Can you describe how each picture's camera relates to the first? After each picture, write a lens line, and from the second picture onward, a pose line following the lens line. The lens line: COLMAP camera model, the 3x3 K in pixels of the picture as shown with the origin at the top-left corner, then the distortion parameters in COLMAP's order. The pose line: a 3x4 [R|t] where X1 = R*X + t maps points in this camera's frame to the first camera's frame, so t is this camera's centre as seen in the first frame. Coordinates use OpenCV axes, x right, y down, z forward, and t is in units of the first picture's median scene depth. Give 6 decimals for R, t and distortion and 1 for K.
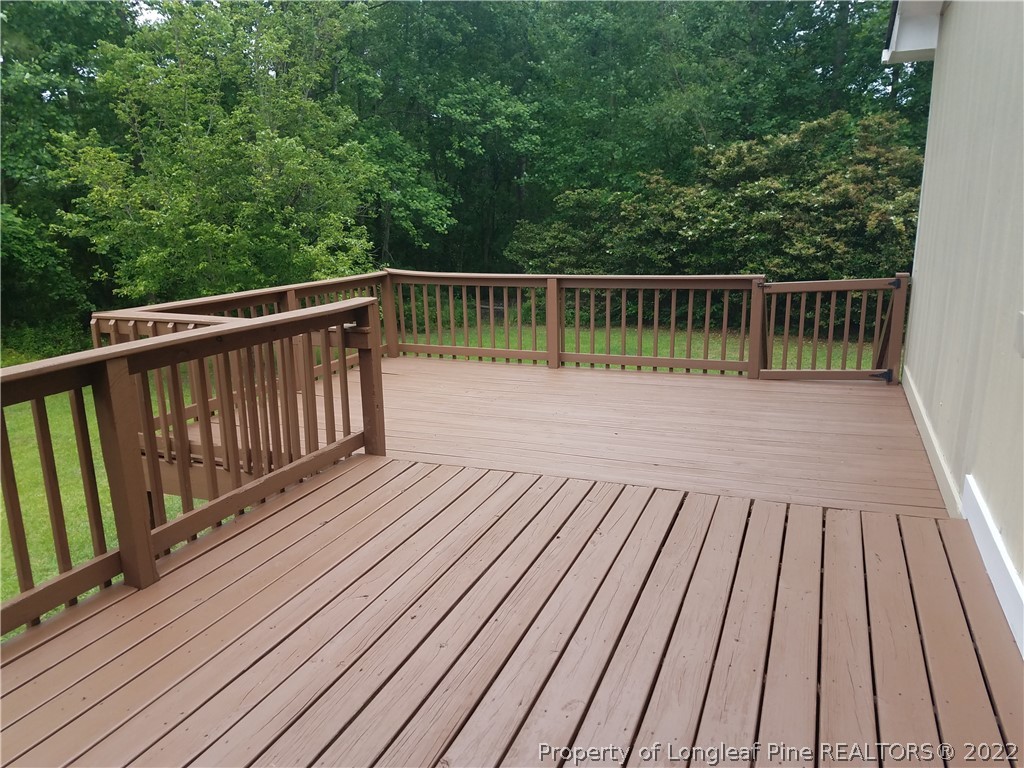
lens RADIAL K [[785.3, 0, 511.2], [0, 785.3, 384.7], [0, 0, 1]] dist [0.071652, -0.019996]
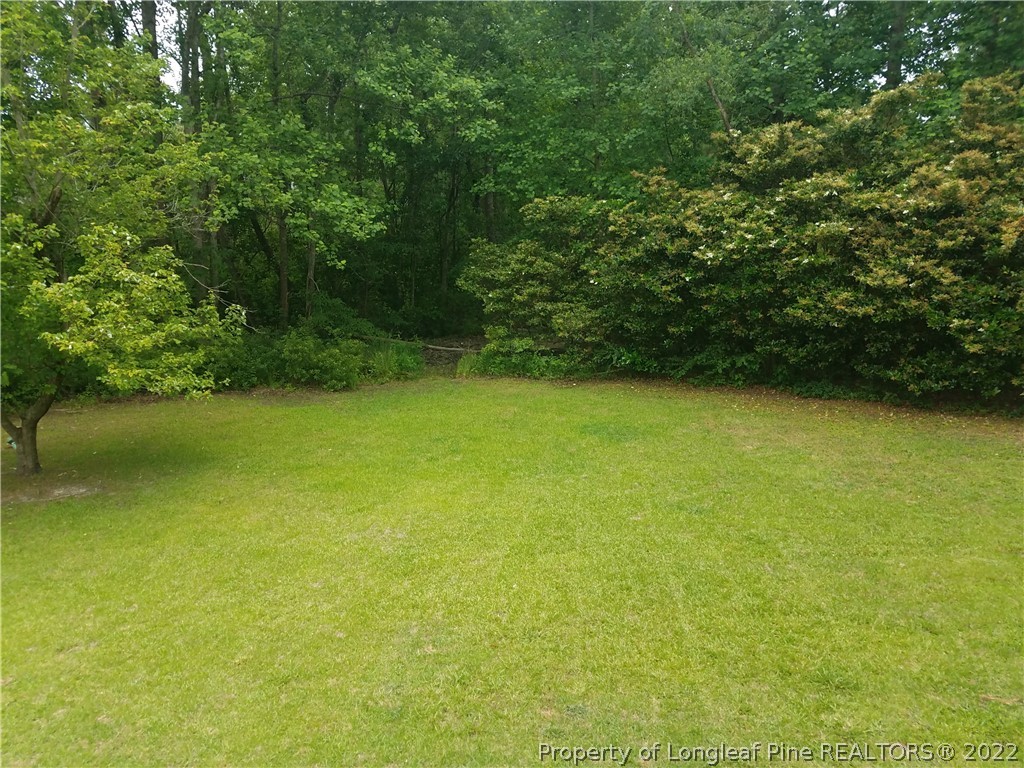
lens RADIAL K [[785.3, 0, 510.4], [0, 785.3, 409.2], [0, 0, 1]] dist [0.071652, -0.019996]
pose [[0.999827, -0.007472, 0.017028, 0.038537], [0.007423, 0.999968, 0.002942, -0.059498], [-0.017049, -0.002815, 0.999851, 0.307614]]
